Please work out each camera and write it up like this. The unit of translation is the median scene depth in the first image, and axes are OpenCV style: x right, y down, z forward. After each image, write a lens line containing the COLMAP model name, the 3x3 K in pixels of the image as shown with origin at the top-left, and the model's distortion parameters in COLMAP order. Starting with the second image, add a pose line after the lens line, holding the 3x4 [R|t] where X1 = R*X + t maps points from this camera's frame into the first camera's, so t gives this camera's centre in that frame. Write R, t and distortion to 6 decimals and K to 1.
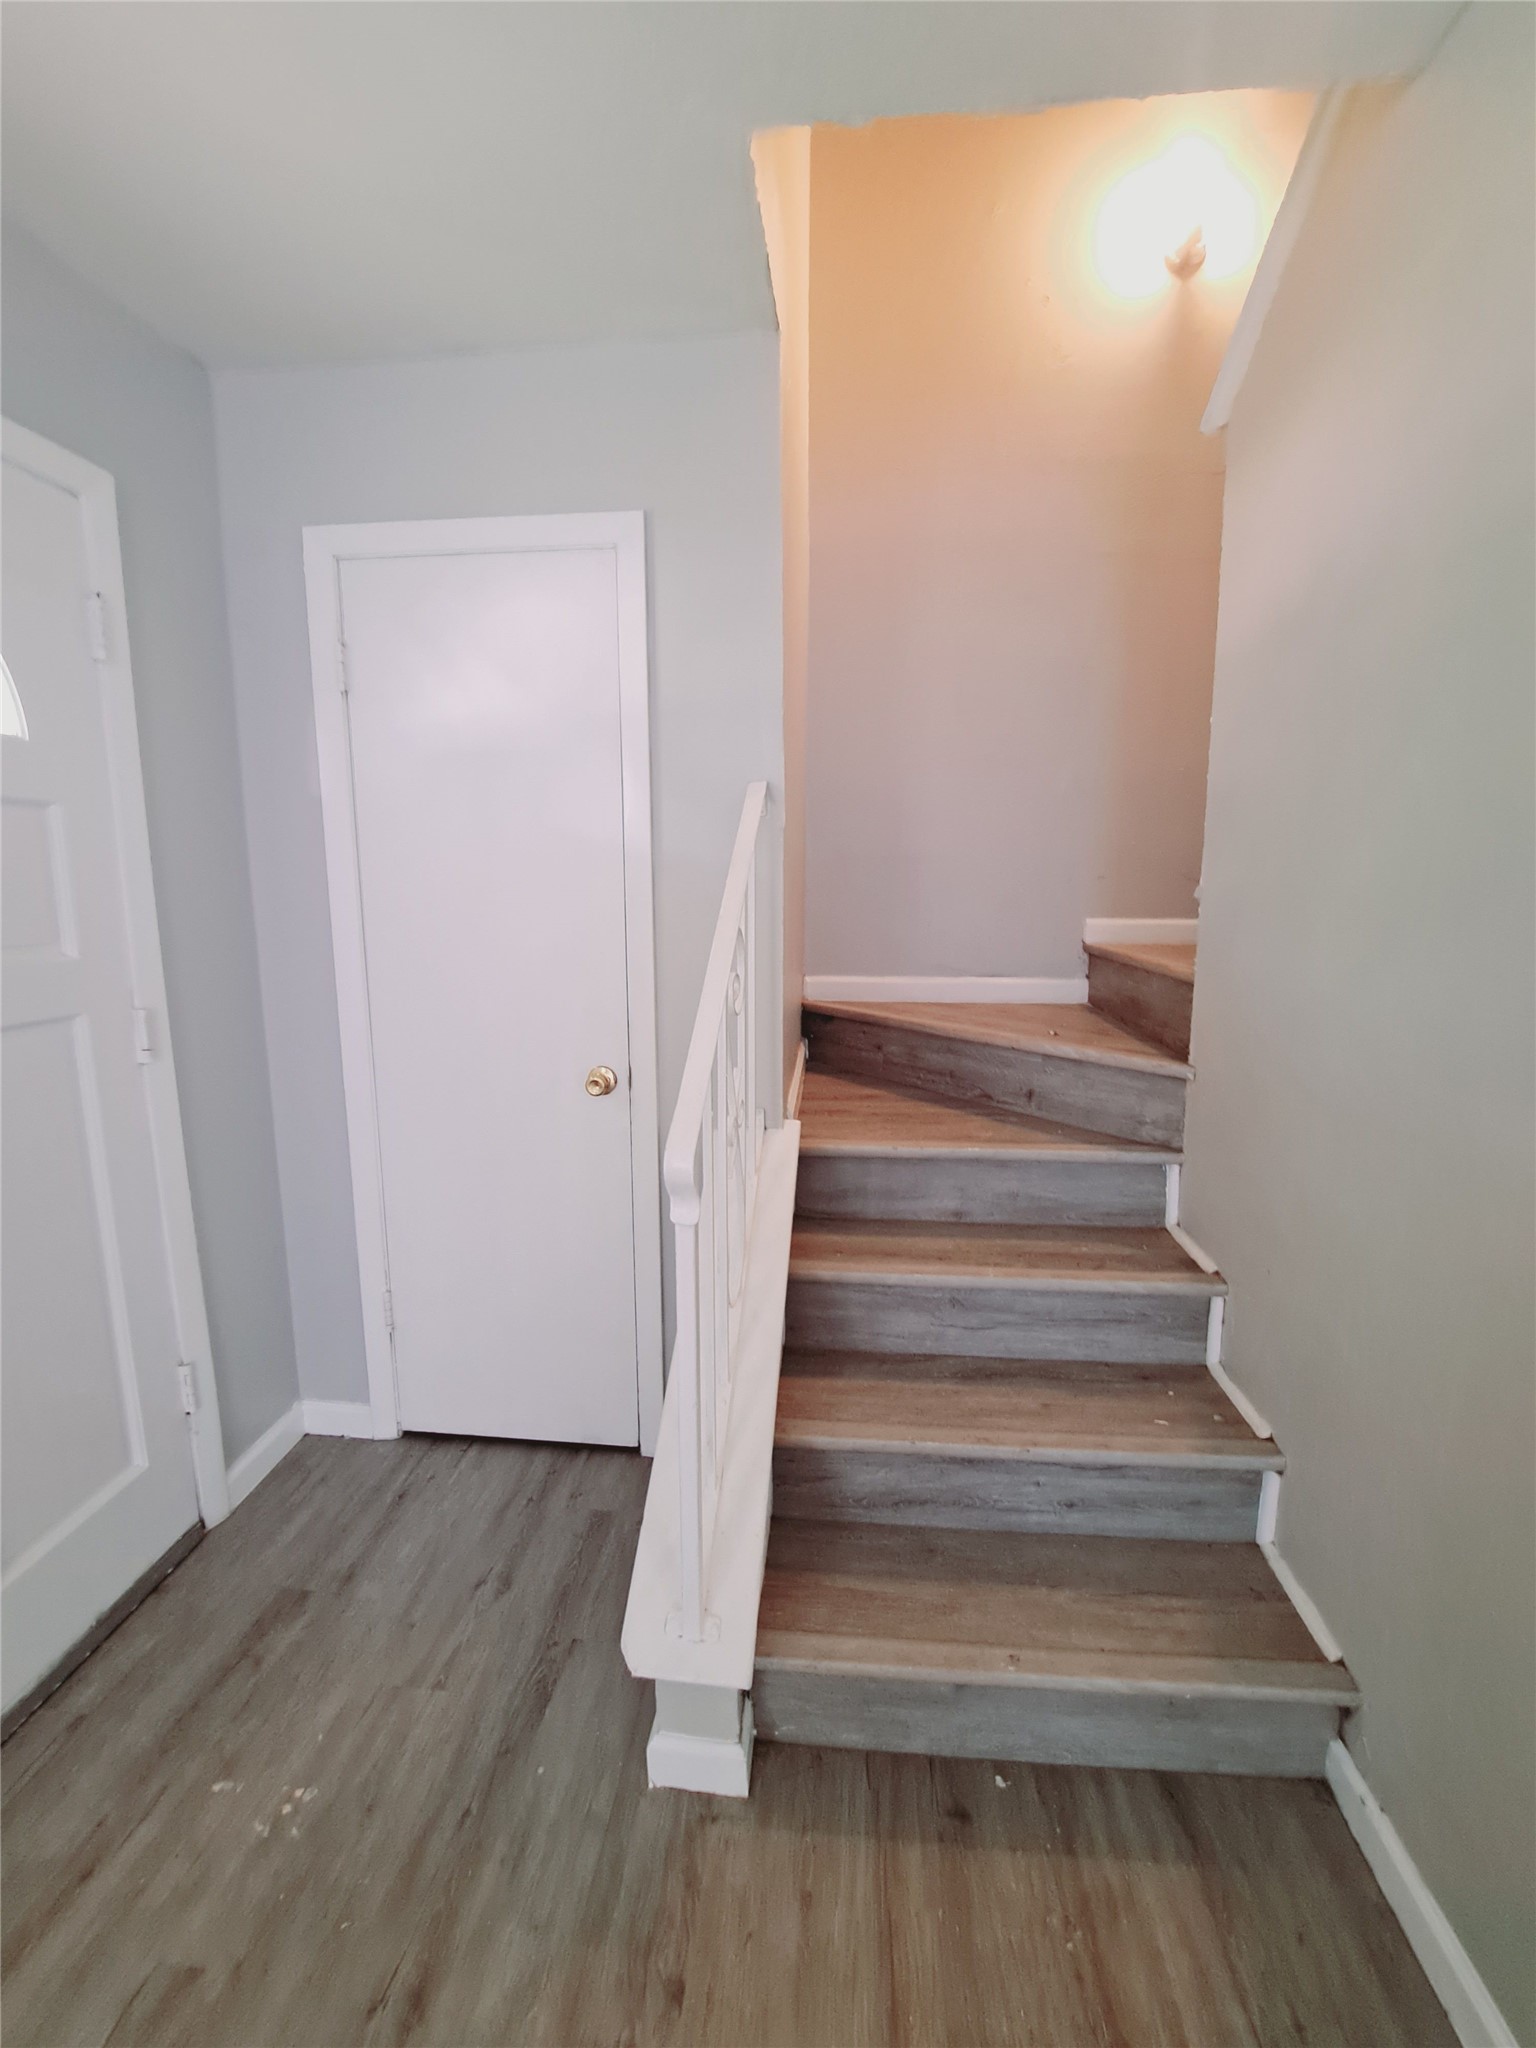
lens RADIAL K [[819.1, 0, 768.0], [0, 819.1, 1024.0], [0, 0, 1]] dist [-0.015026, -0.000903]
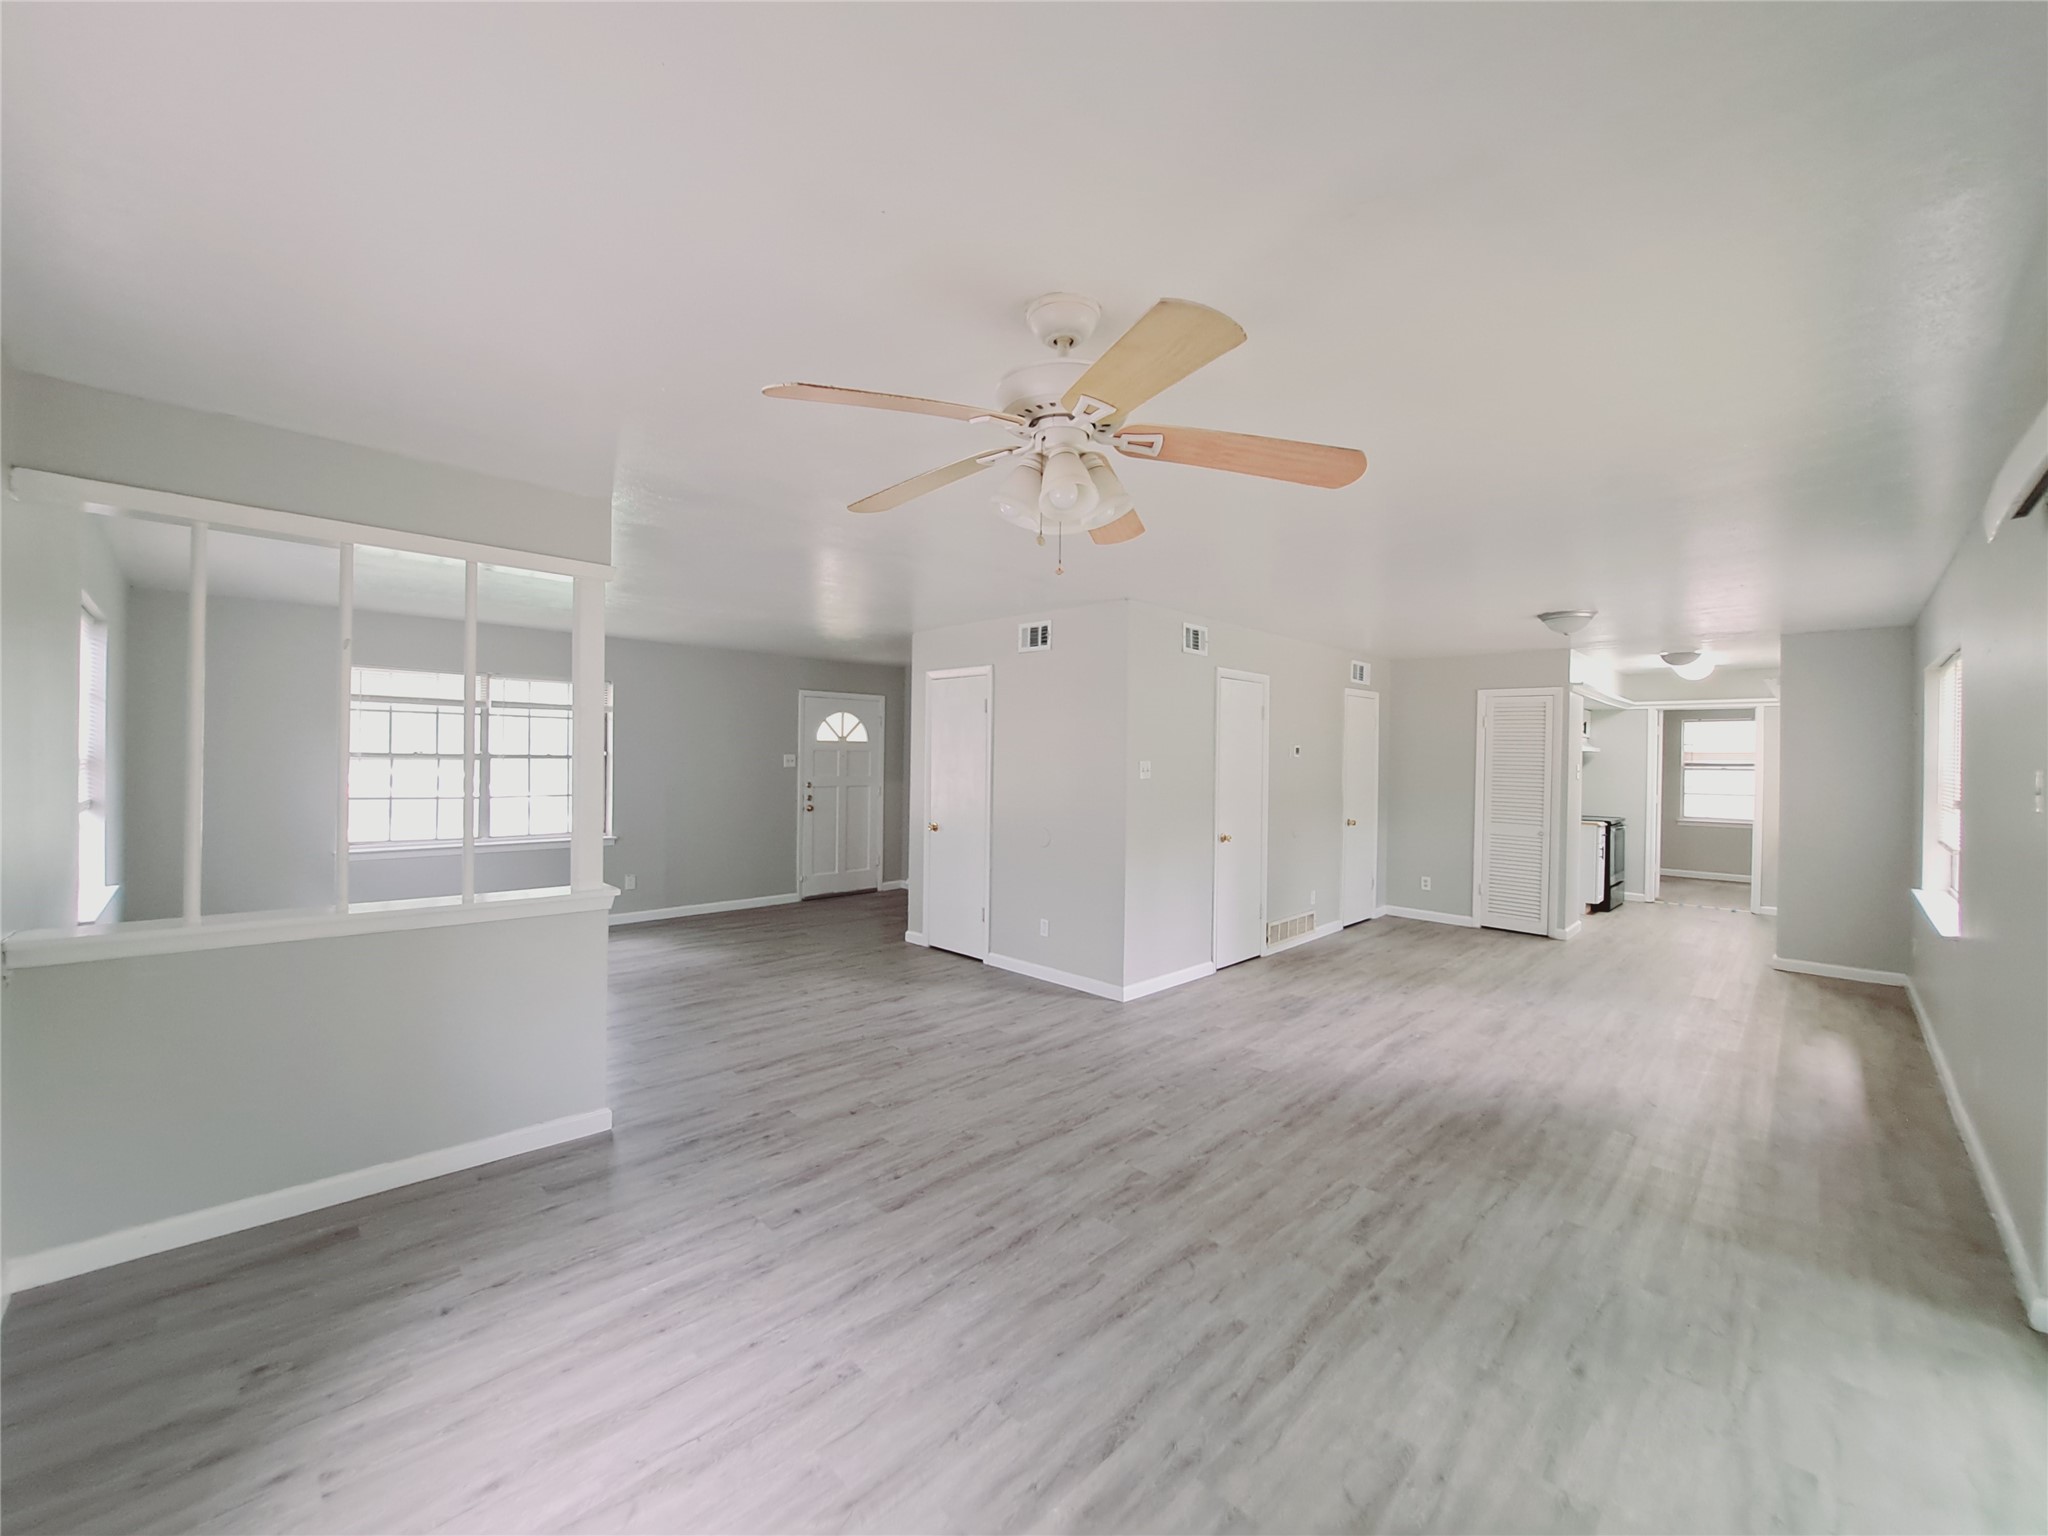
lens RADIAL K [[819.1, 0, 1005.4], [0, 819.1, 756.2], [0, 0, 1]] dist [-0.015026, -0.000903]
pose [[0.762703, 0.008844, -0.646689, 3.240678], [-0.114706, 0.985904, -0.121801, 0.334836], [0.636496, 0.167077, 0.752966, -2.501559]]
